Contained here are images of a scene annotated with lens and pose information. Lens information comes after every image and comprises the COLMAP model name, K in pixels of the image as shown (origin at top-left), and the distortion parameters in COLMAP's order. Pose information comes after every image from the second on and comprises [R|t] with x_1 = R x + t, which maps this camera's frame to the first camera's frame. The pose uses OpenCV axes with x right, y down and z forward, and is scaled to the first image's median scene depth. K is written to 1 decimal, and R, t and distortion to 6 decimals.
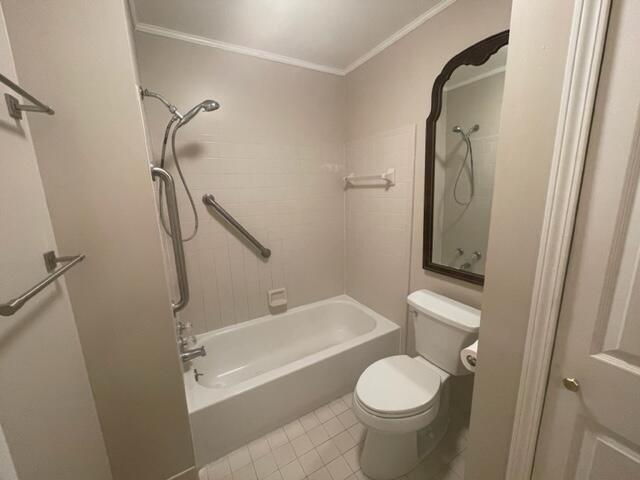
lens RADIAL K [[258.0, 0, 322.6], [0, 258.0, 241.3], [0, 0, 1]] dist [-0.003095, 0.000251]
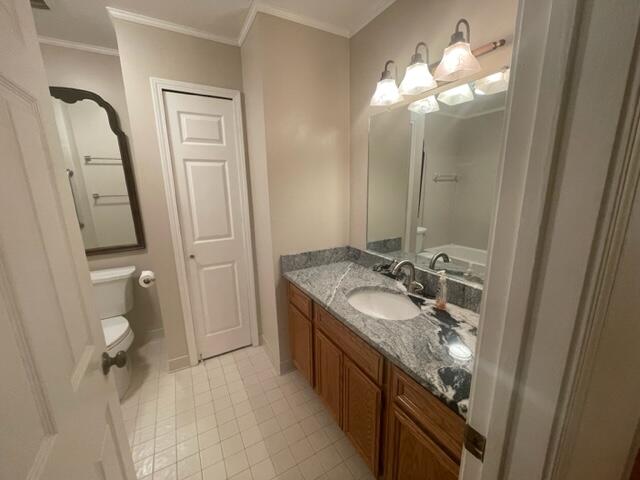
lens RADIAL K [[258.0, 0, 318.2], [0, 258.0, 239.5], [0, 0, 1]] dist [-0.003095, 0.000251]
pose [[0.035717, -0.189062, 0.981315, -0.738093], [0.220095, 0.959320, 0.176814, 0.081718], [-0.974824, 0.209667, 0.075875, -0.254922]]
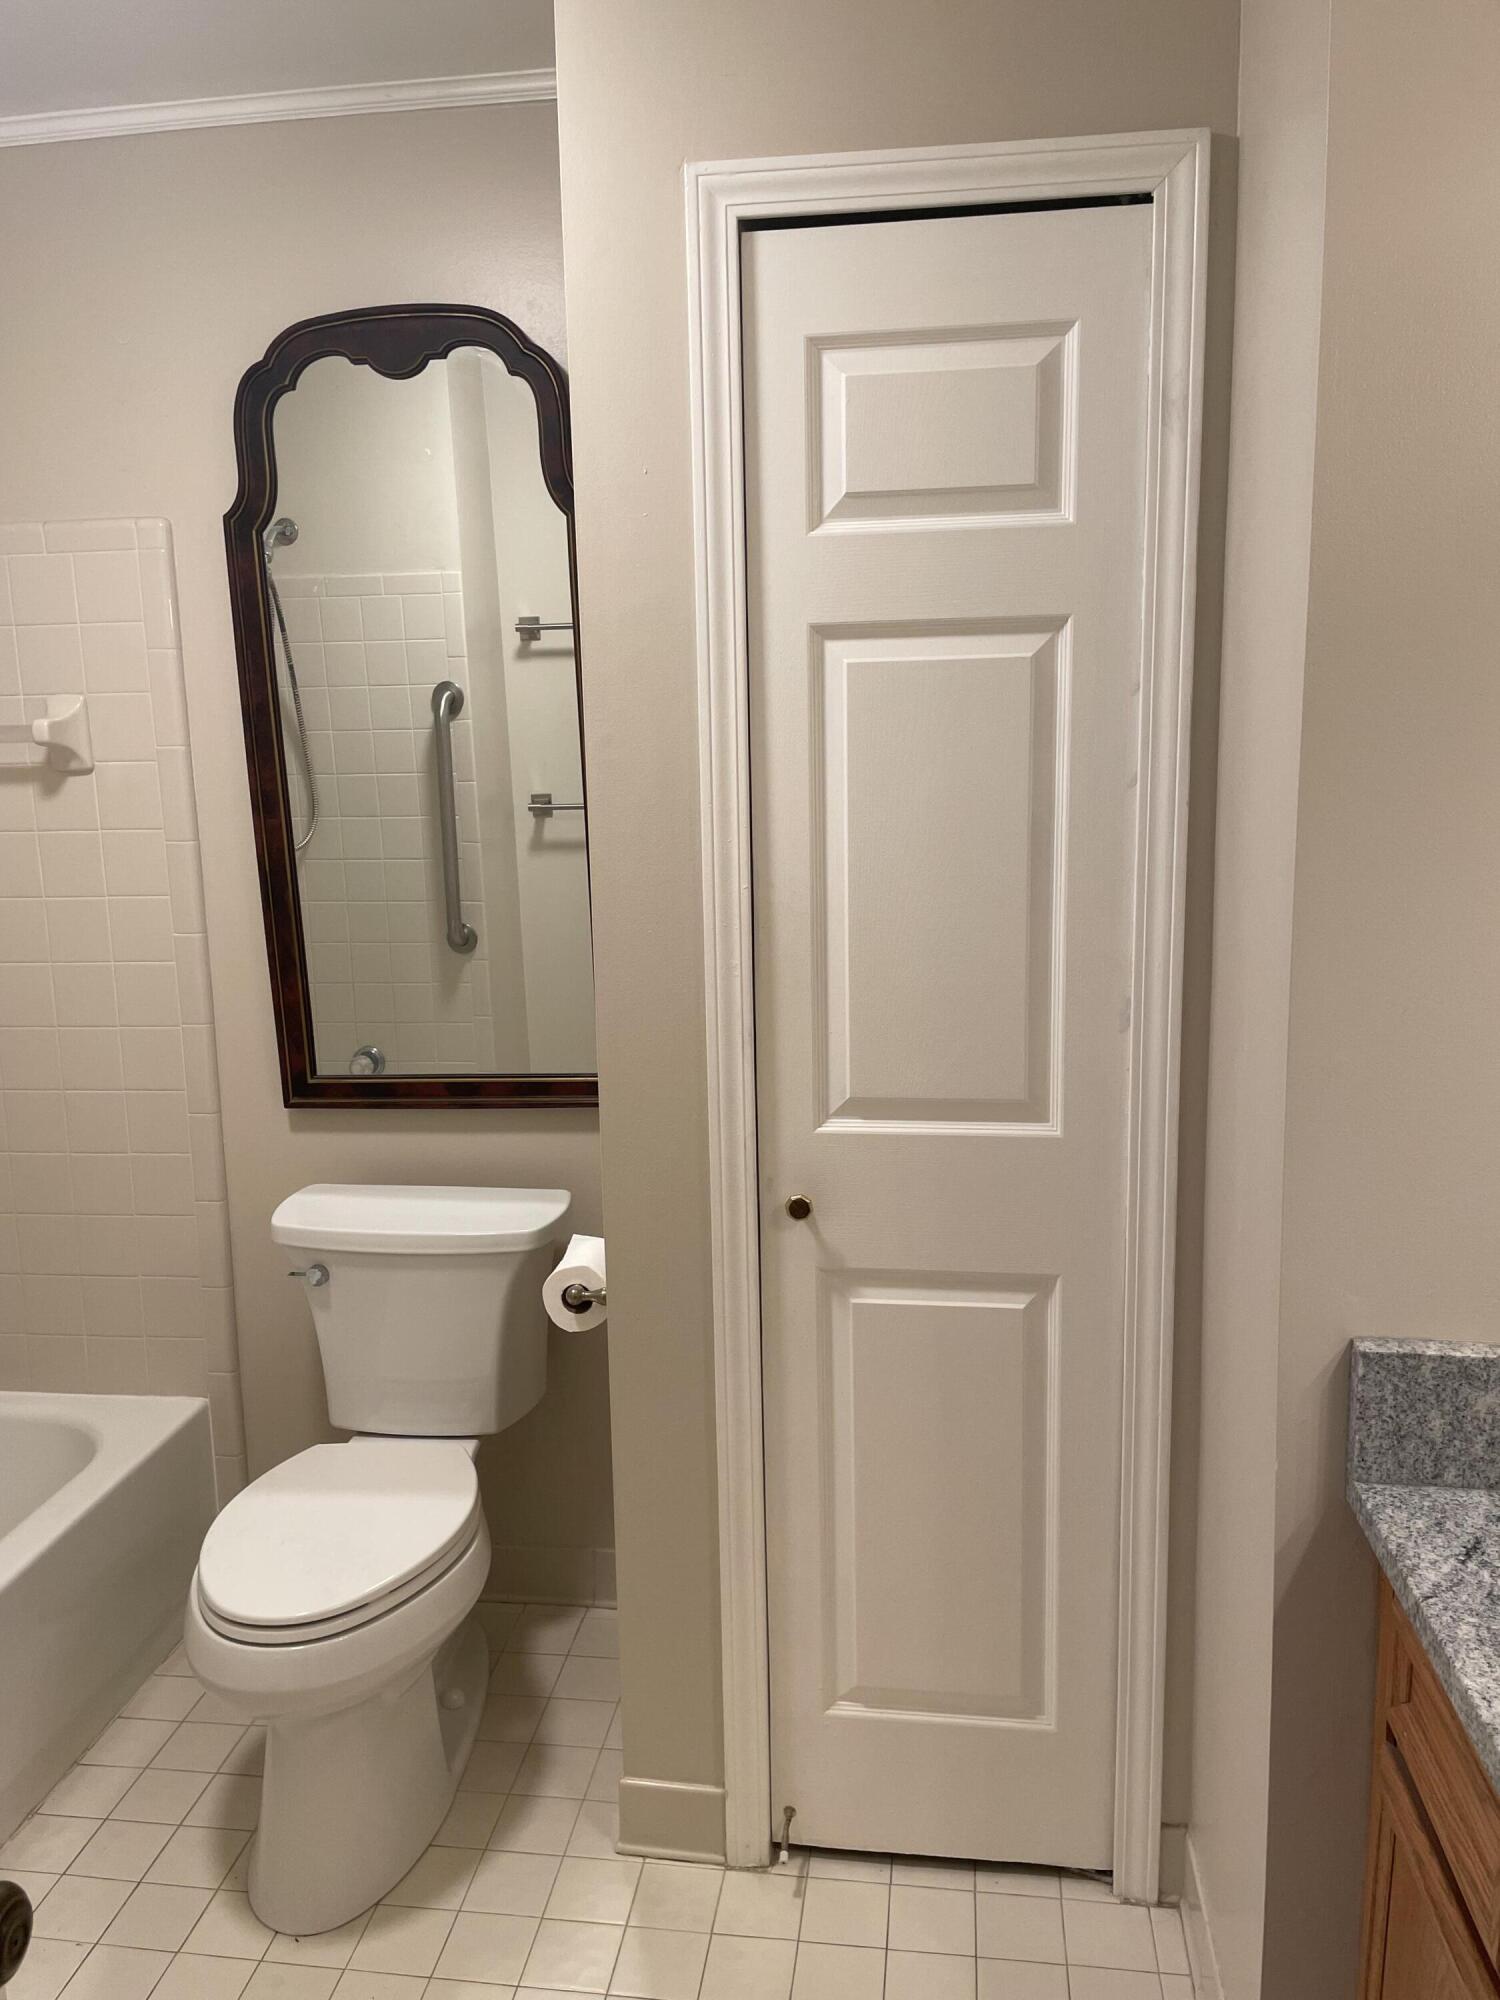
lens RADIAL K [[1508.8, 0, 747.8], [0, 1508.8, 1000.8], [0, 0, 1]] dist [0.037112, -0.010893]
pose [[0.623730, -0.118644, 0.772583, -0.492154], [0.161983, 0.986576, 0.020732, 0.052552], [-0.764671, 0.112214, 0.634575, -0.297818]]
